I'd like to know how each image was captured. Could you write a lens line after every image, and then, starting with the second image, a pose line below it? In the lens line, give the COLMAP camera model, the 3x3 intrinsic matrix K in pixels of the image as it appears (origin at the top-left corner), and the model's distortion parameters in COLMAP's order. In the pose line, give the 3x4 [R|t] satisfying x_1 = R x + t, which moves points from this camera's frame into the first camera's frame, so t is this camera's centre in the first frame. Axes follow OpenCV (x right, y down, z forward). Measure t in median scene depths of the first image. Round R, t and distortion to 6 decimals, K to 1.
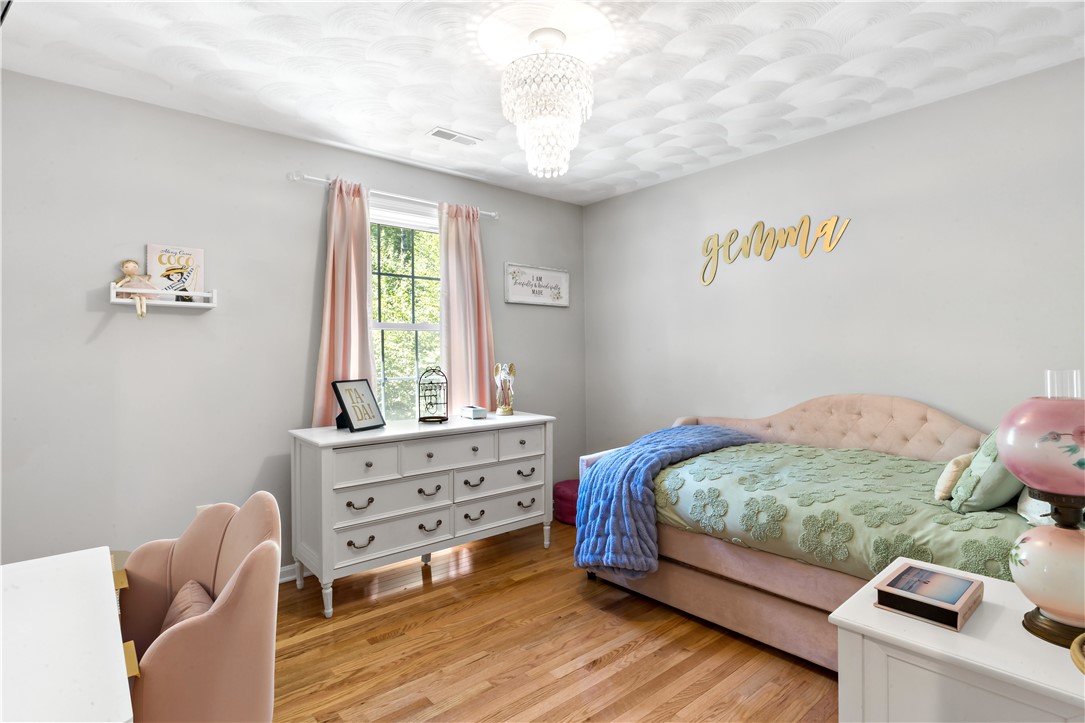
lens RADIAL K [[551.3, 0, 543.6], [0, 551.3, 352.2], [0, 0, 1]] dist [0.002826, -0.000121]
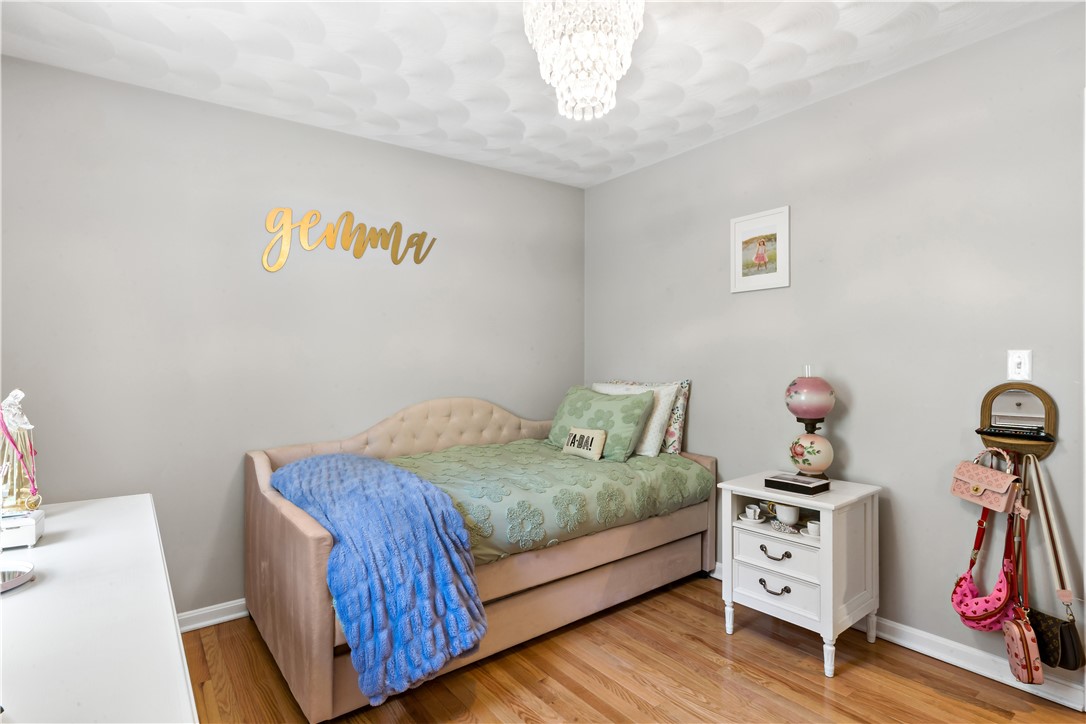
lens RADIAL K [[551.8, 0, 542.9], [0, 551.8, 366.5], [0, 0, 1]] dist [0.002826, -0.000121]
pose [[0.068018, -0.007332, 0.997657, -0.614714], [0.012411, 0.999902, 0.006503, 0.008338], [-0.997607, 0.011940, 0.068102, 0.867643]]
